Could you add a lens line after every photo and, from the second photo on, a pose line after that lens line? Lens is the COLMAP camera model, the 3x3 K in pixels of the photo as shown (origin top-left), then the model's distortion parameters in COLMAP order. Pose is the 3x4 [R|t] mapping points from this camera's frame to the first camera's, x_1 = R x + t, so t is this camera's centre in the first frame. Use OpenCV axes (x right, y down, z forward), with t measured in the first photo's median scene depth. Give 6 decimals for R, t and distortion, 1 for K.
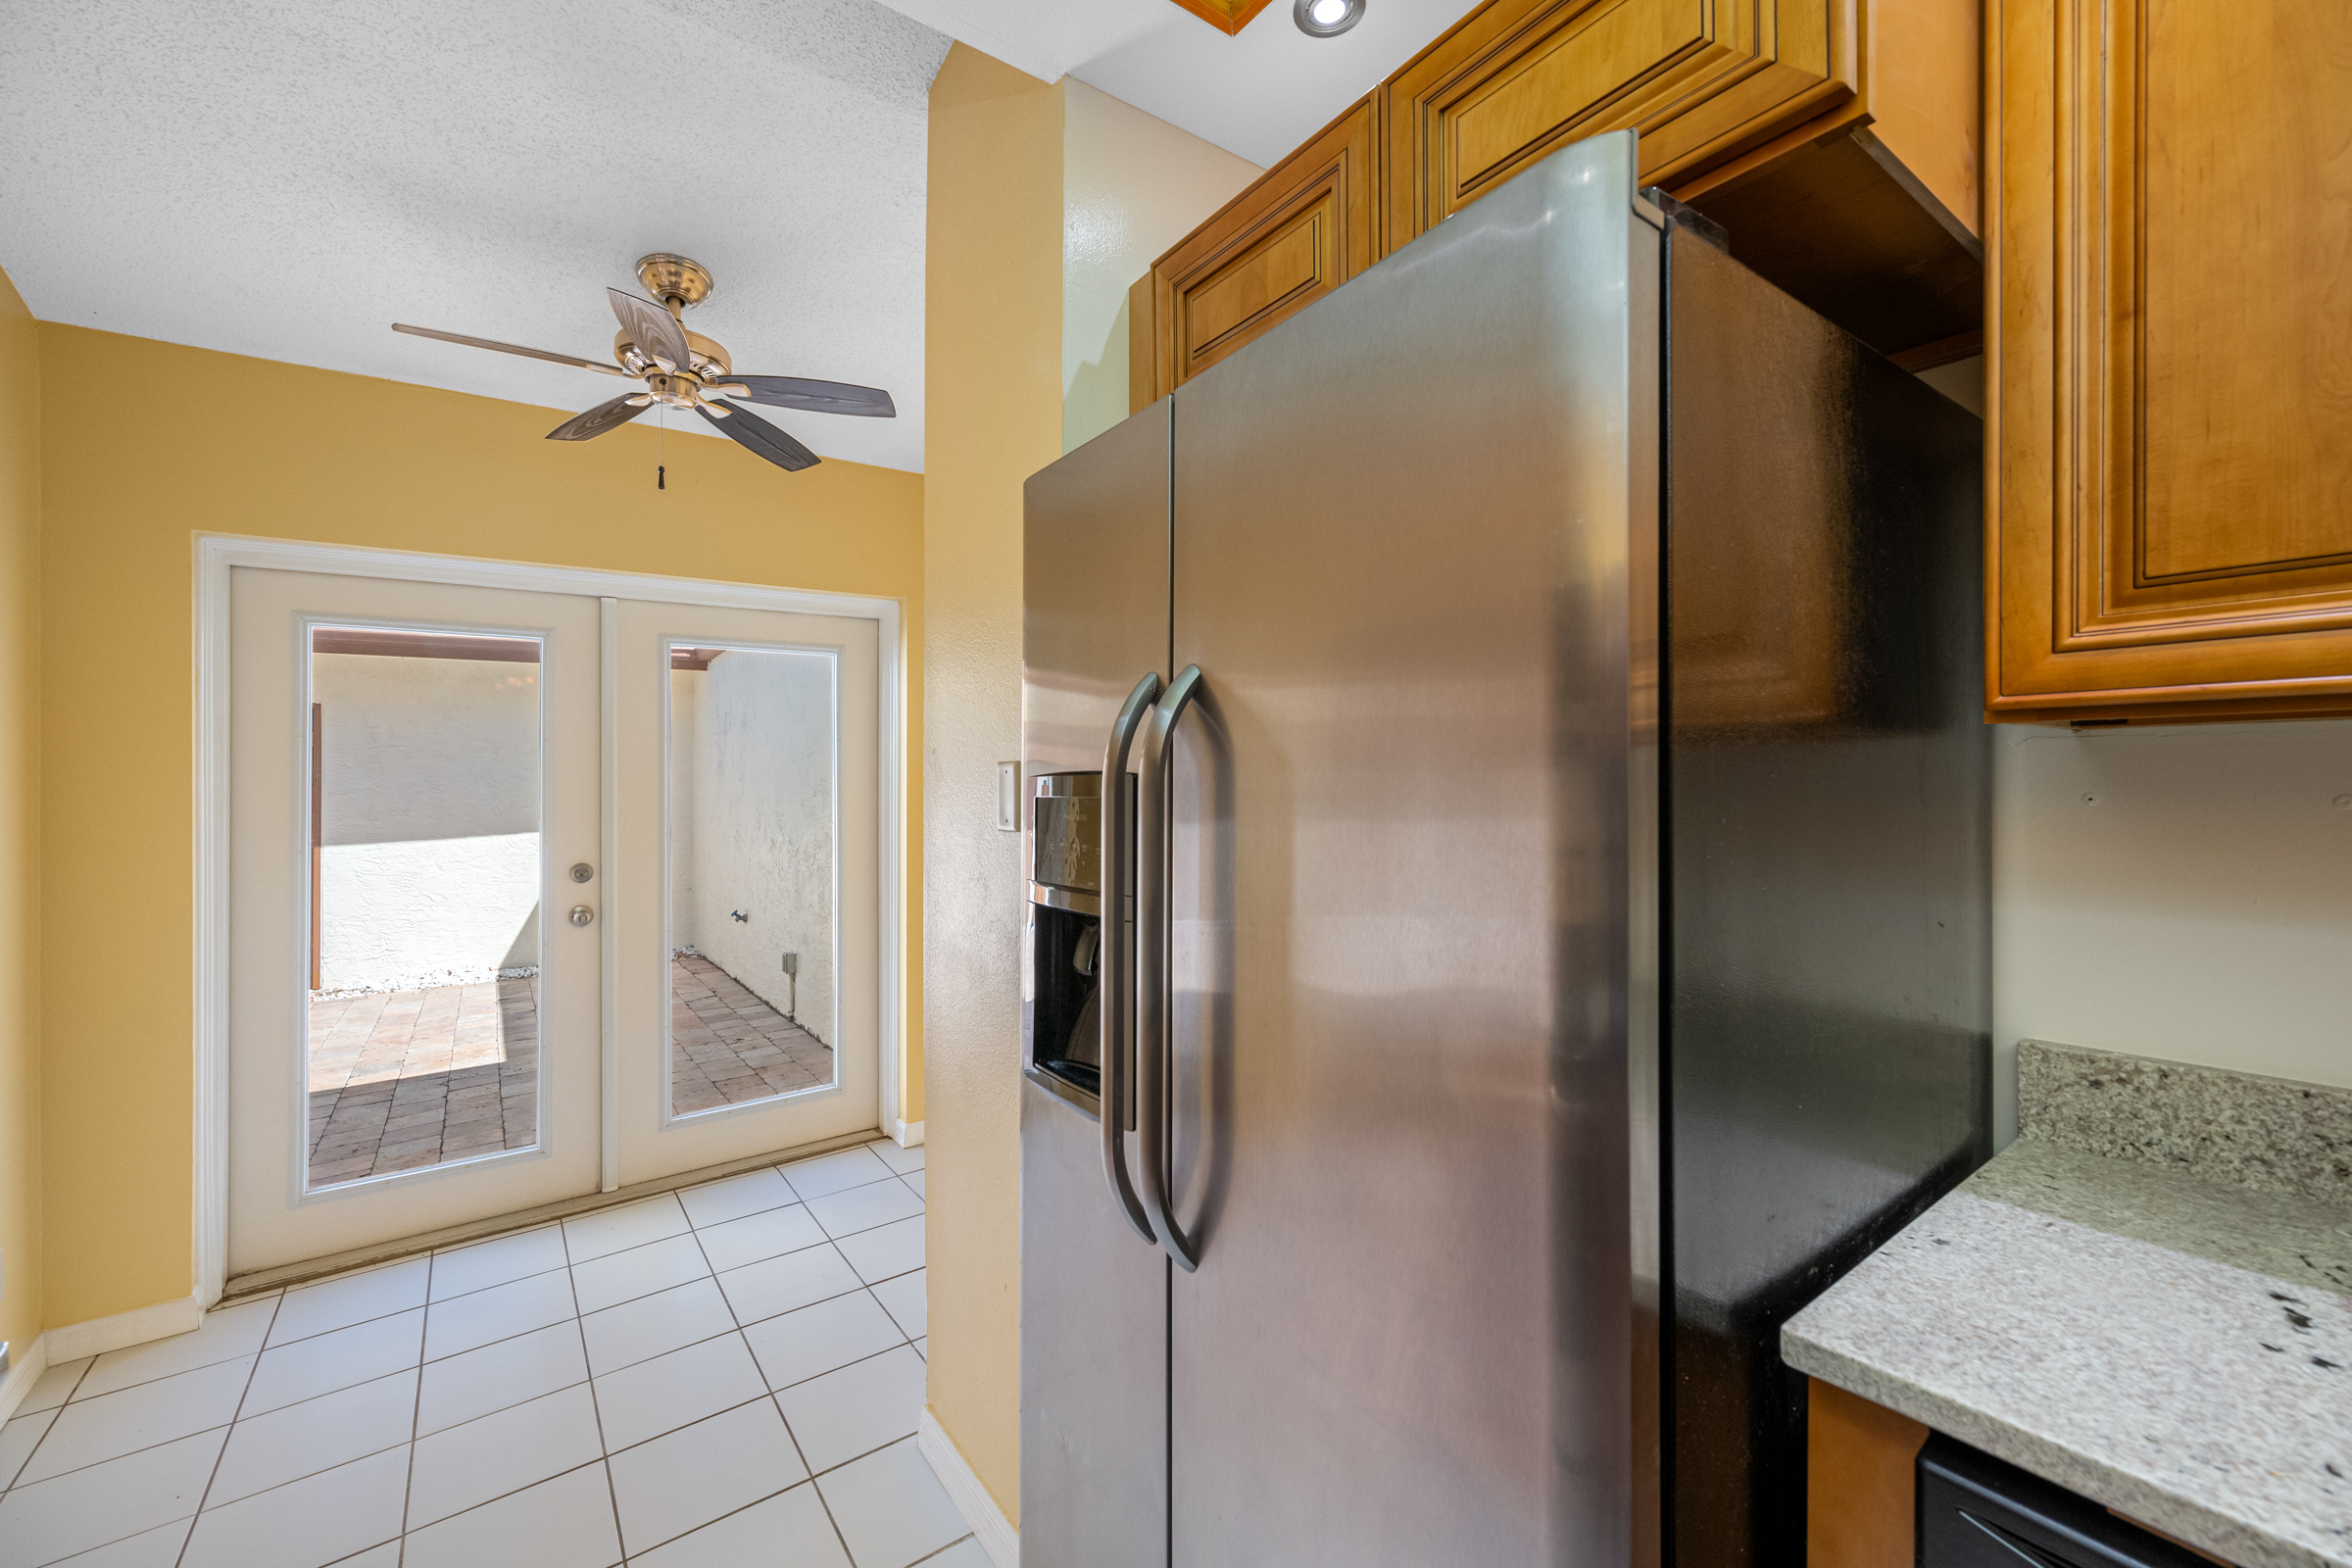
lens RADIAL K [[933.7, 0, 1183.5], [0, 933.7, 773.6], [0, 0, 1]] dist [0.001363, -0.000017]
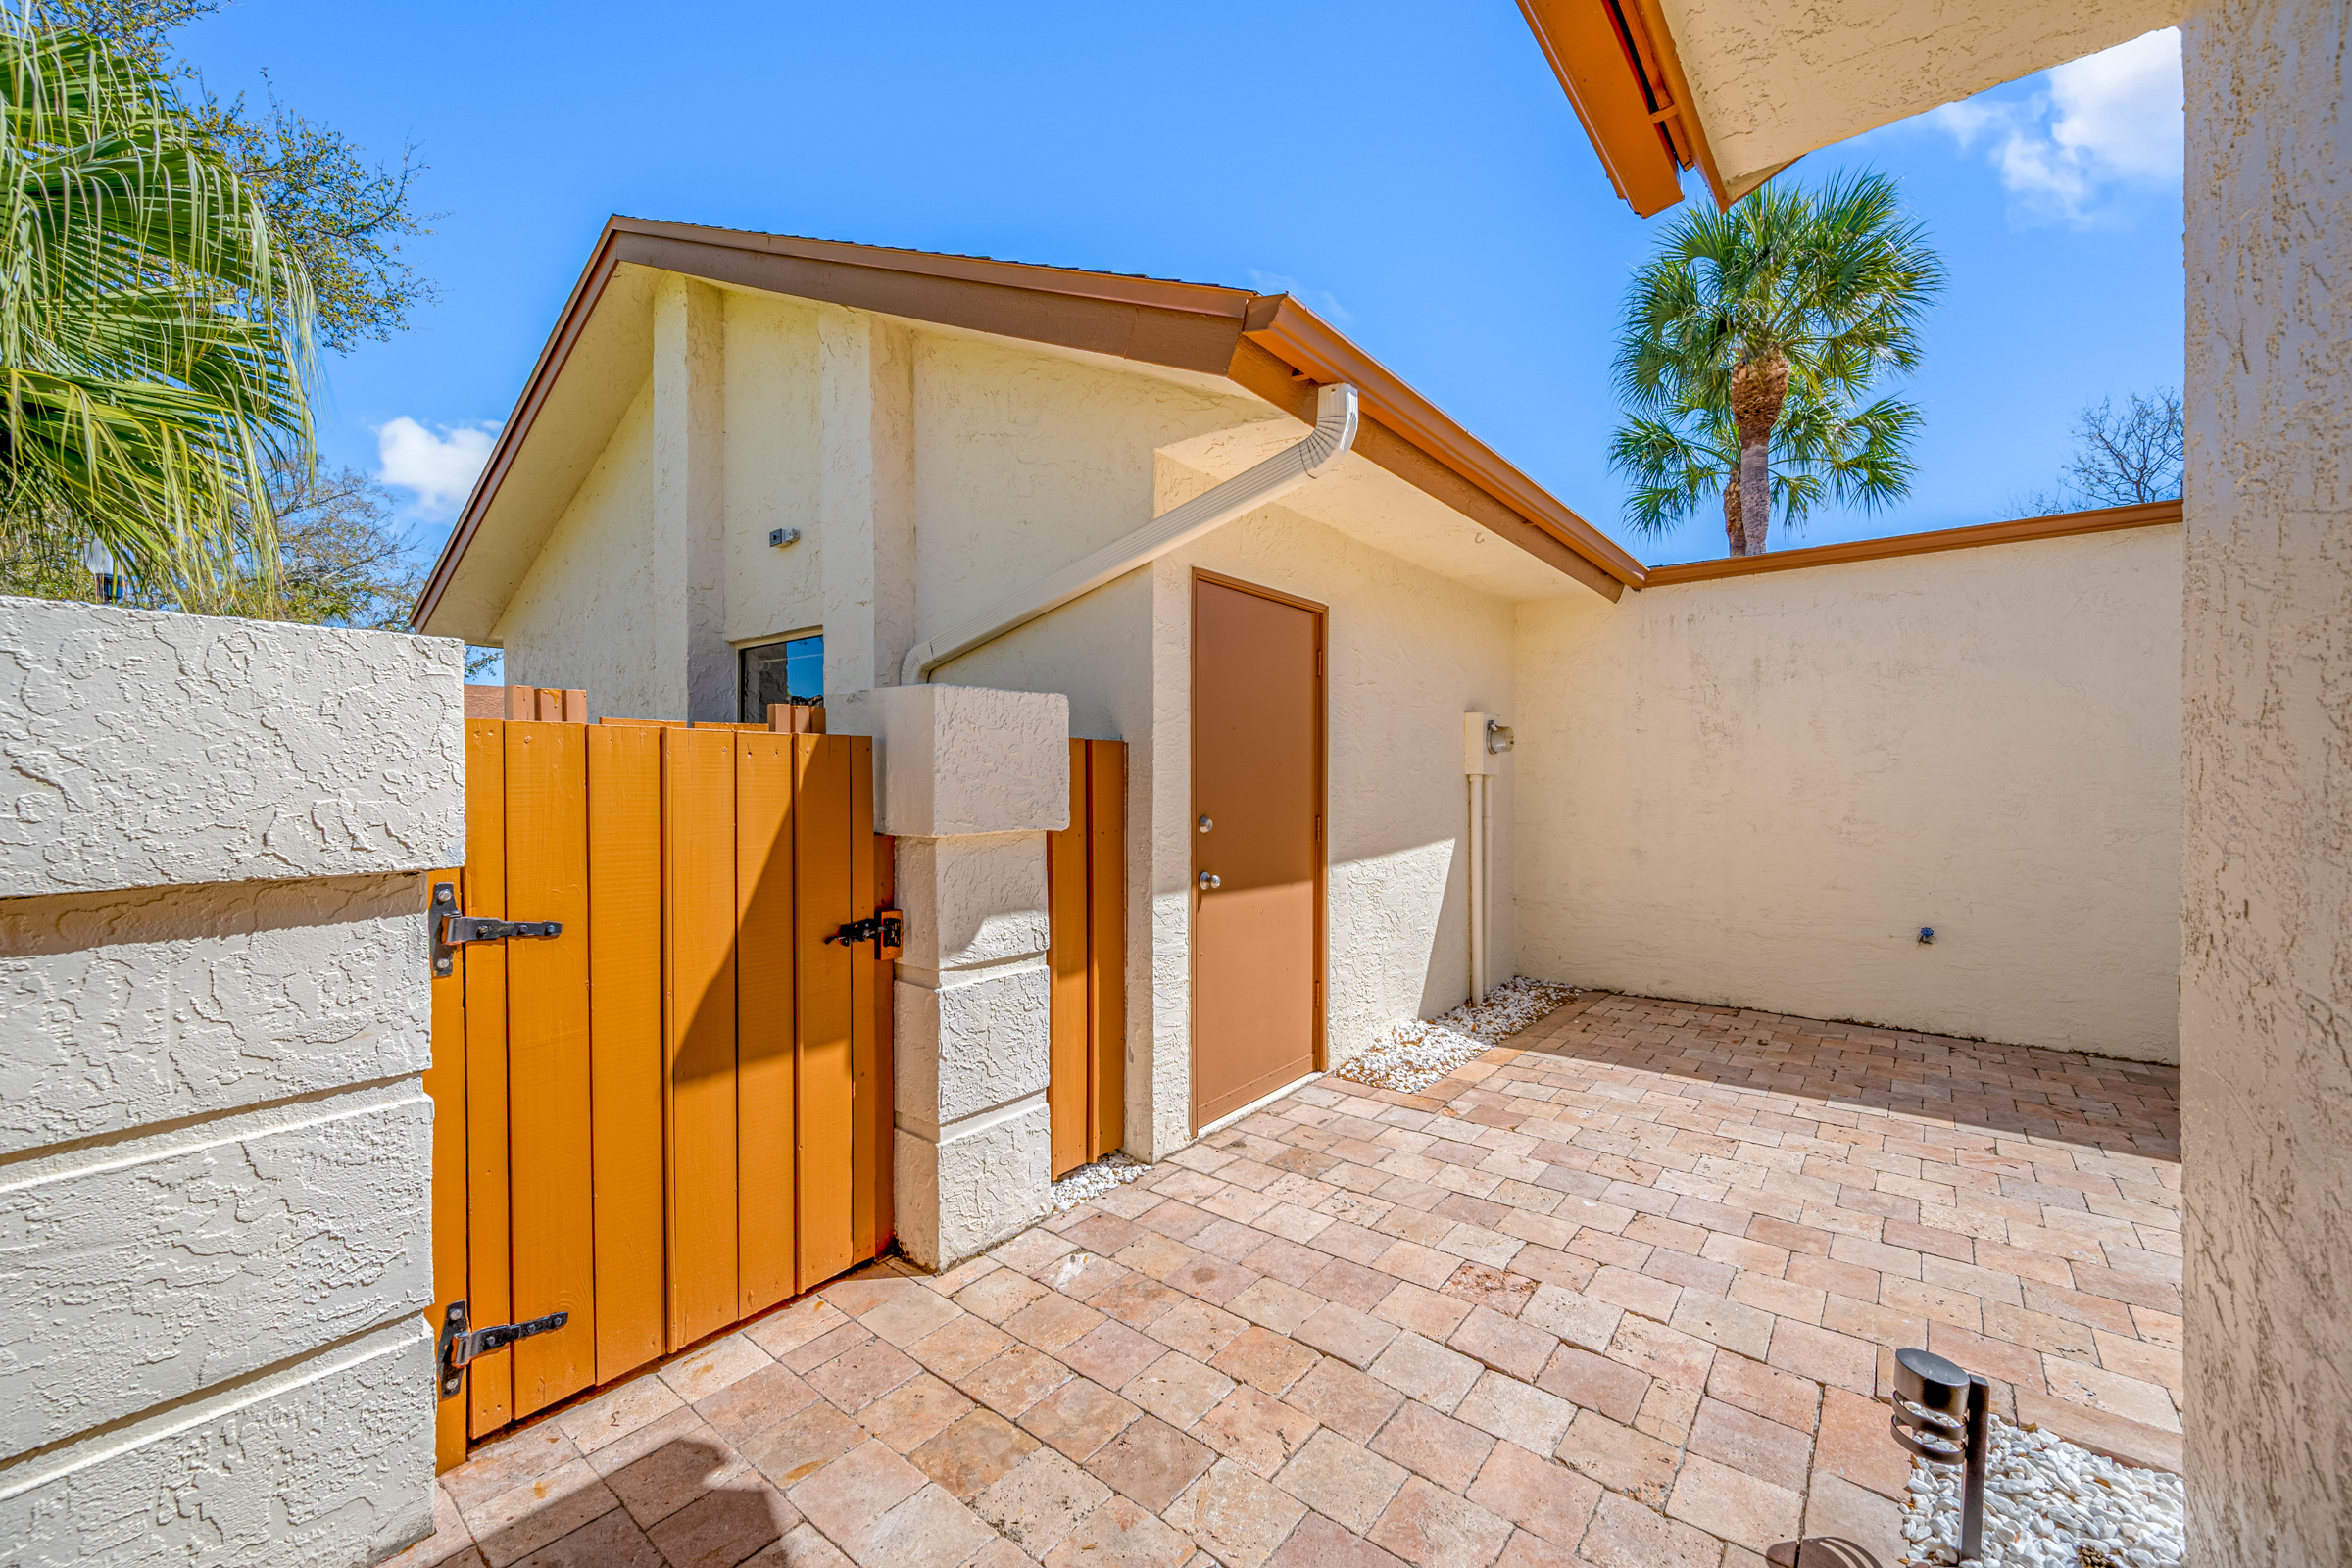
lens RADIAL K [[930.8, 0, 1173.7], [0, 930.8, 788.6], [0, 0, 1]] dist [-0.001725, -0.000053]
pose [[0.967173, 0.014485, 0.253706, -2.728836], [-0.018252, 0.999755, 0.012501, 0.089769], [-0.253462, -0.016721, 0.967201, 1.006300]]
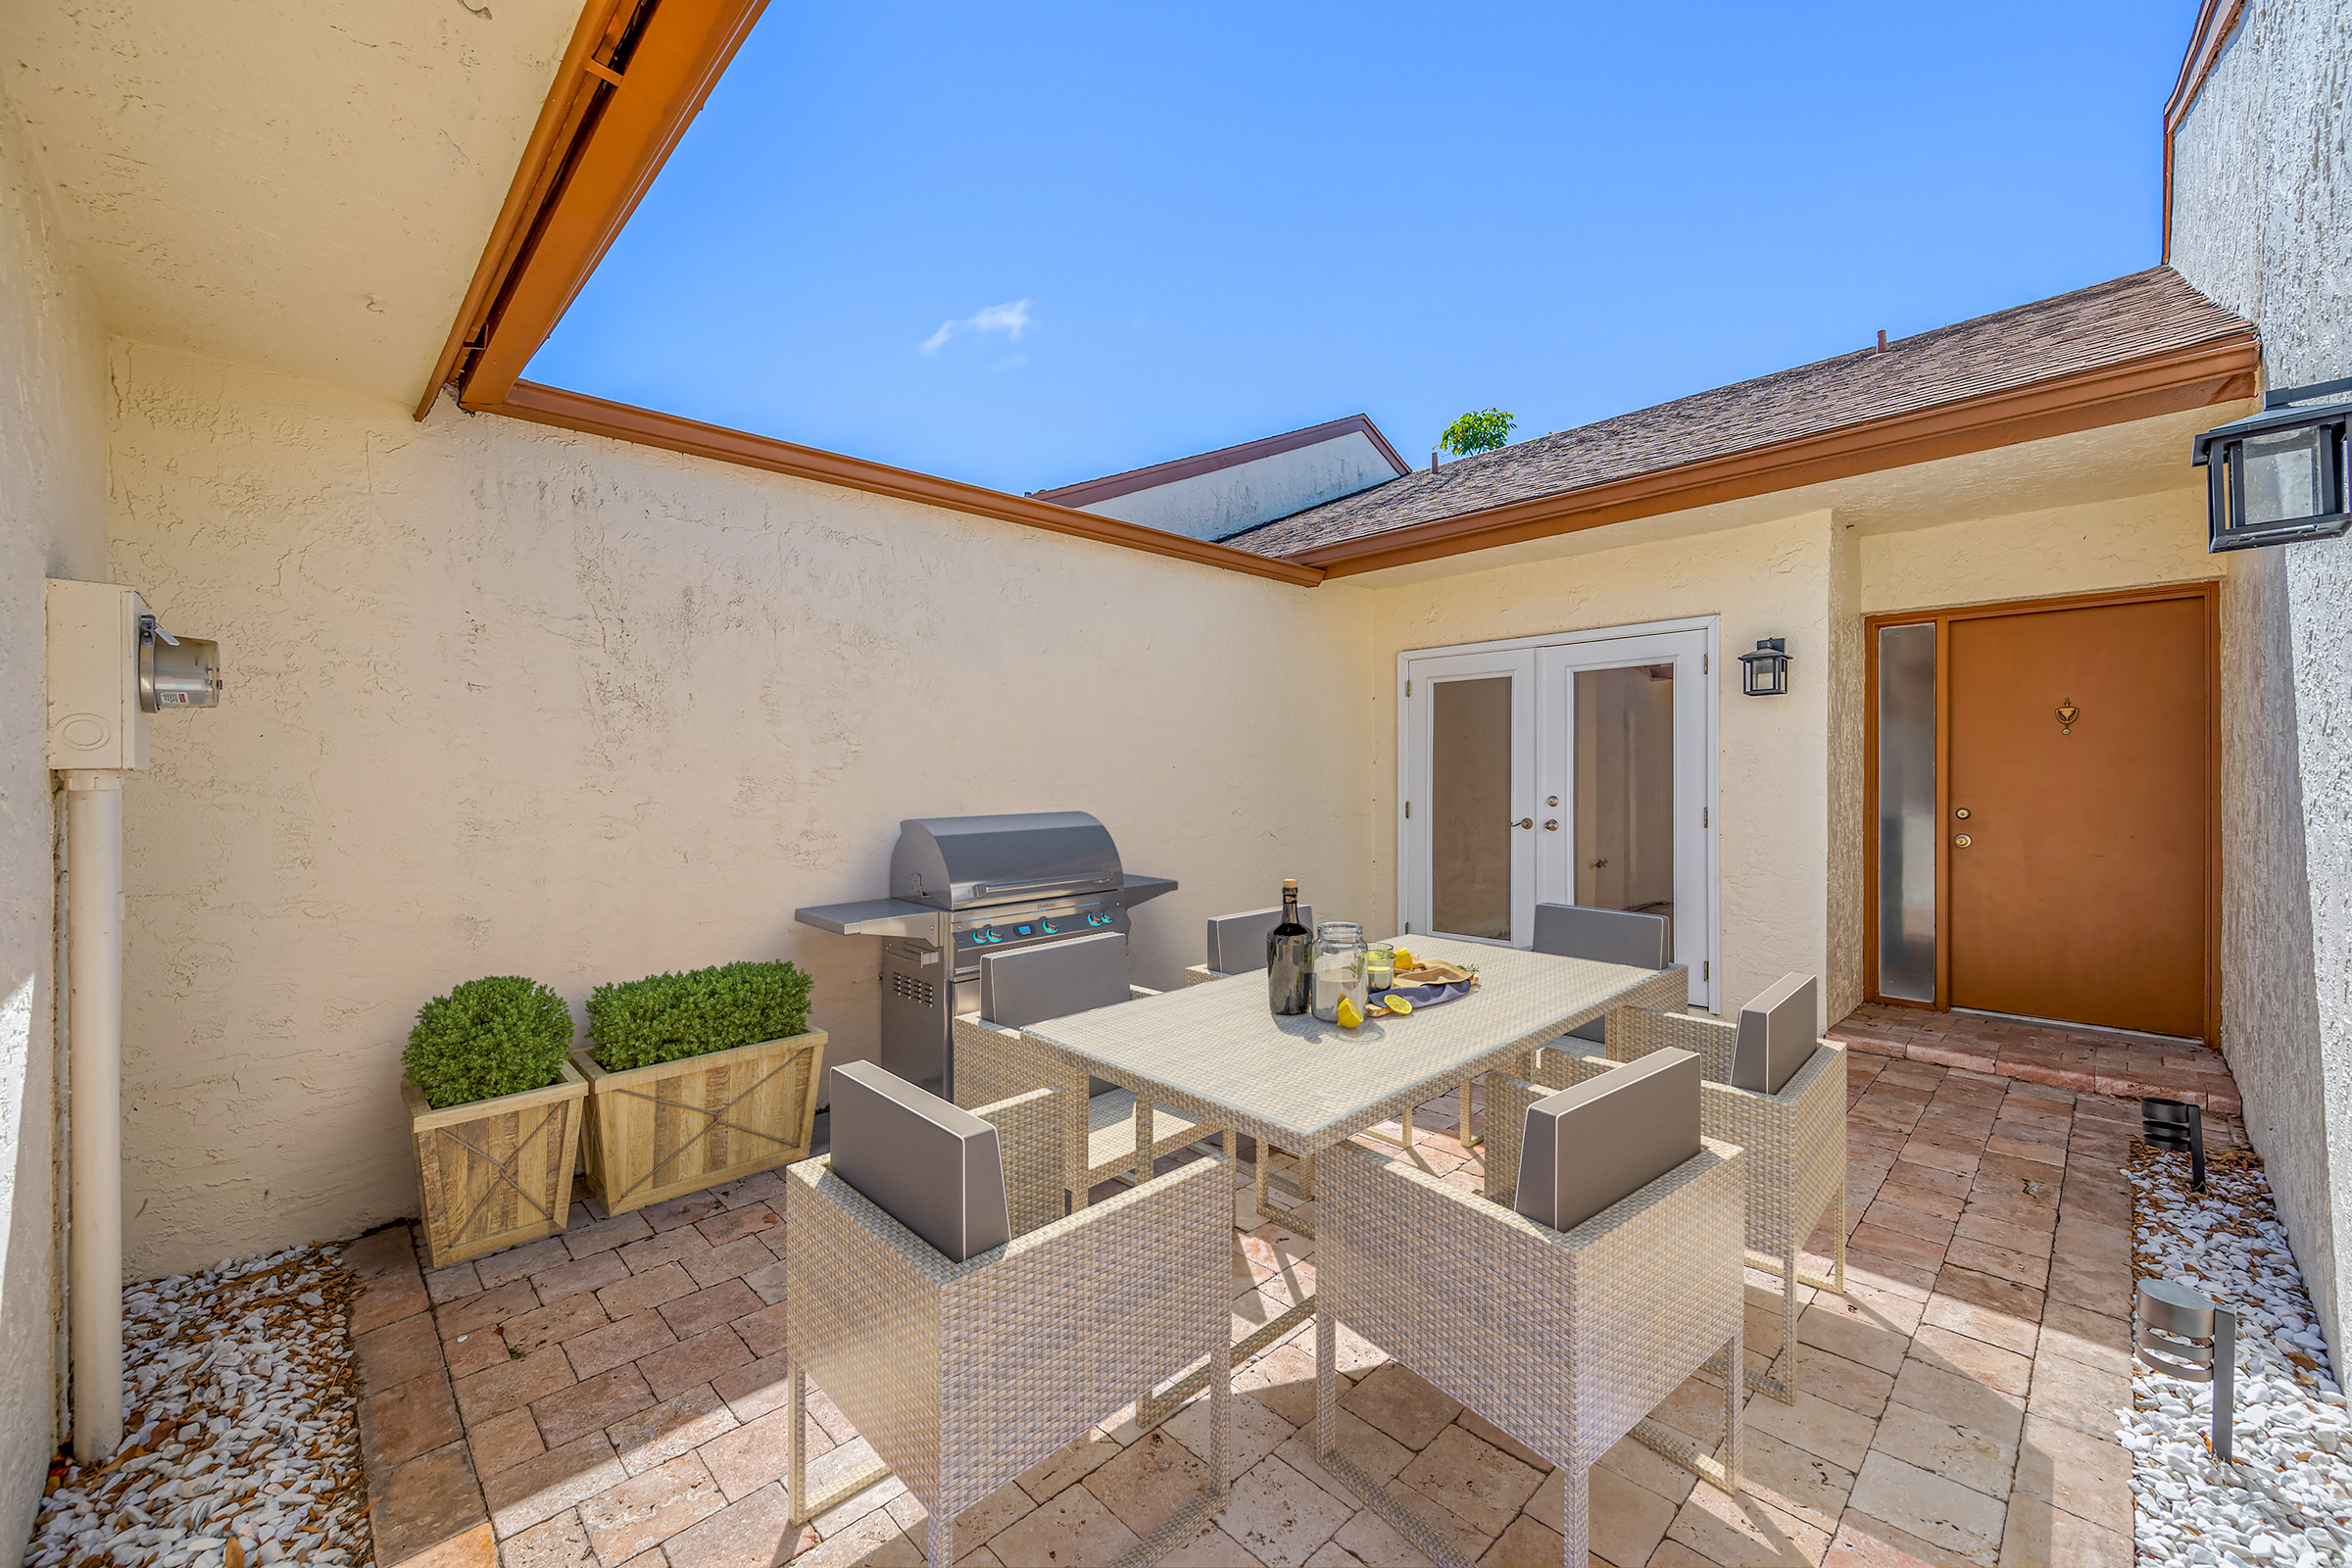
lens RADIAL K [[933.7, 0, 1183.5], [0, 933.7, 773.6], [0, 0, 1]] dist [0.001363, -0.000017]
pose [[-0.138252, 0.016432, 0.990261, -2.399498], [-0.001116, 0.999859, -0.016747, 0.085037], [-0.990396, -0.003420, -0.138214, 2.004432]]
